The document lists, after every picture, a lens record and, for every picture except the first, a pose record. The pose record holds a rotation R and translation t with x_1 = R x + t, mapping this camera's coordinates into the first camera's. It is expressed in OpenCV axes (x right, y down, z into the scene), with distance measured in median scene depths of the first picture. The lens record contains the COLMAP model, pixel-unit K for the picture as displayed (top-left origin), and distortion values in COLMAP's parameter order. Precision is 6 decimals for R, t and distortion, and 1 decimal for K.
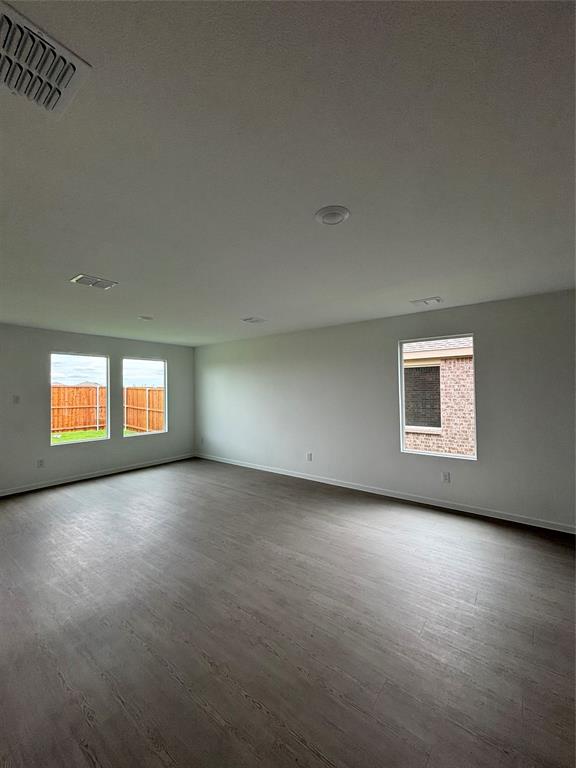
lens RADIAL K [[309.9, 0, 287.9], [0, 309.9, 387.3], [0, 0, 1]] dist [0.000642, 0.000067]
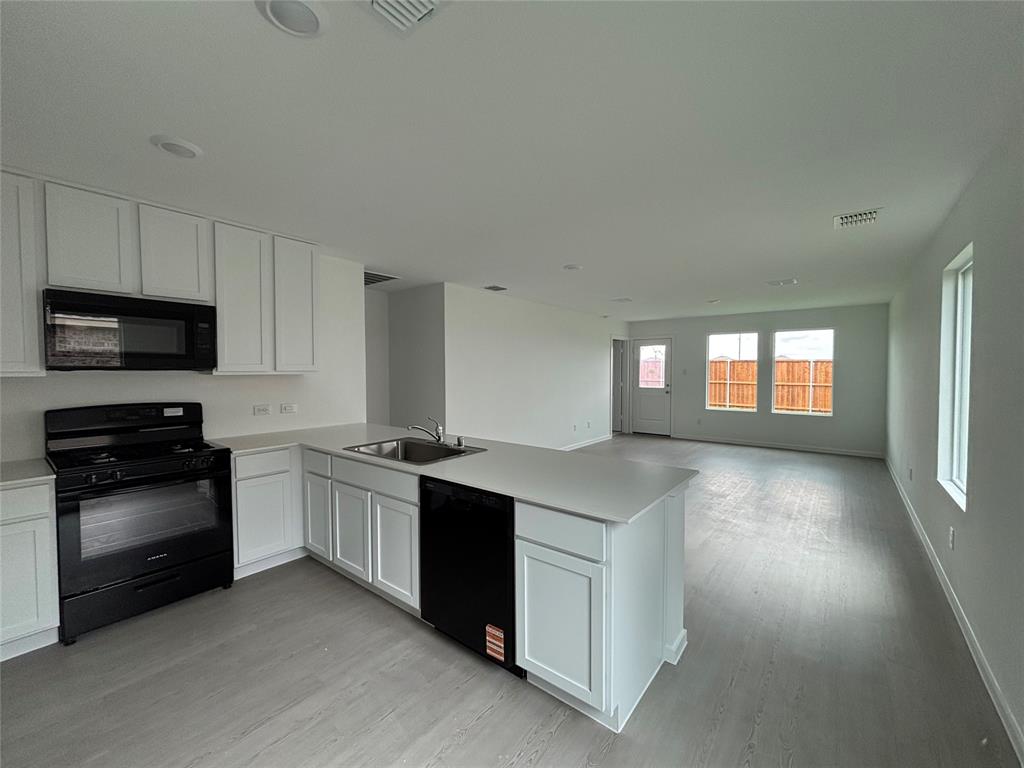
lens RADIAL K [[413.2, 0, 517.0], [0, 413.2, 381.0], [0, 0, 1]] dist [0.000642, 0.000067]
pose [[-0.015561, 0.042597, -0.998971, 0.779723], [0.001892, 0.999092, 0.042572, 0.004992], [0.999877, -0.001228, -0.015627, 0.210686]]
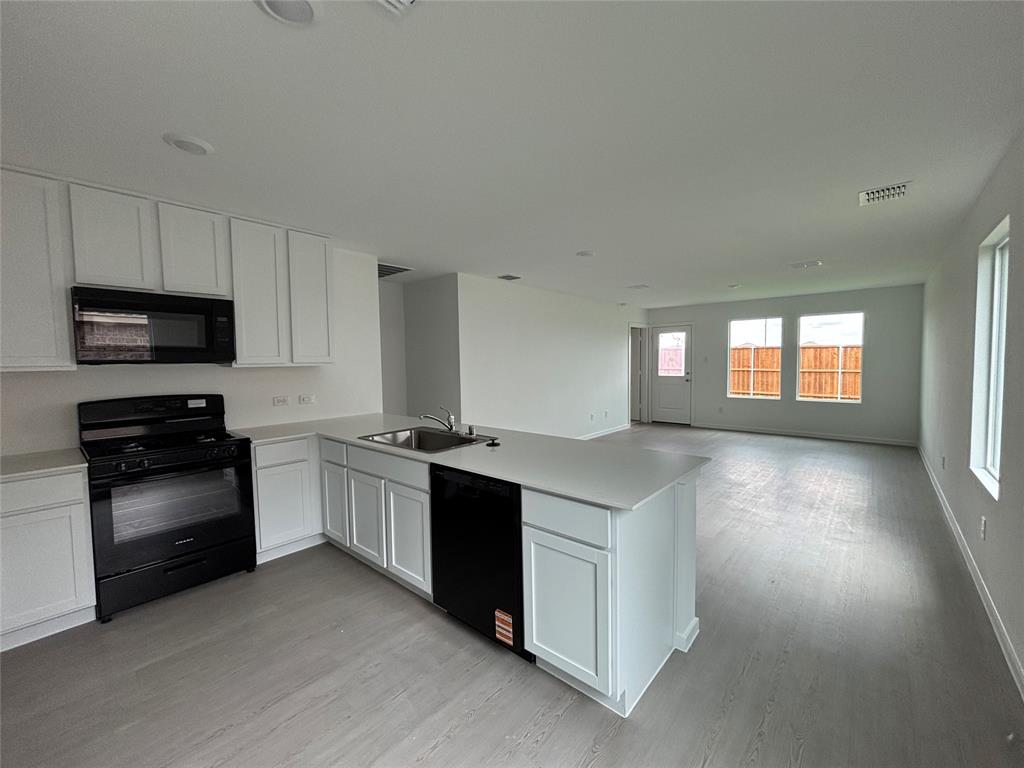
lens RADIAL K [[413.2, 0, 515.3], [0, 413.2, 380.4], [0, 0, 1]] dist [0.000642, 0.000067]
pose [[-0.062422, 0.065446, -0.995902, 0.779170], [0.016375, 0.997781, 0.064543, 0.005979], [0.997916, -0.012279, -0.063355, 0.215074]]
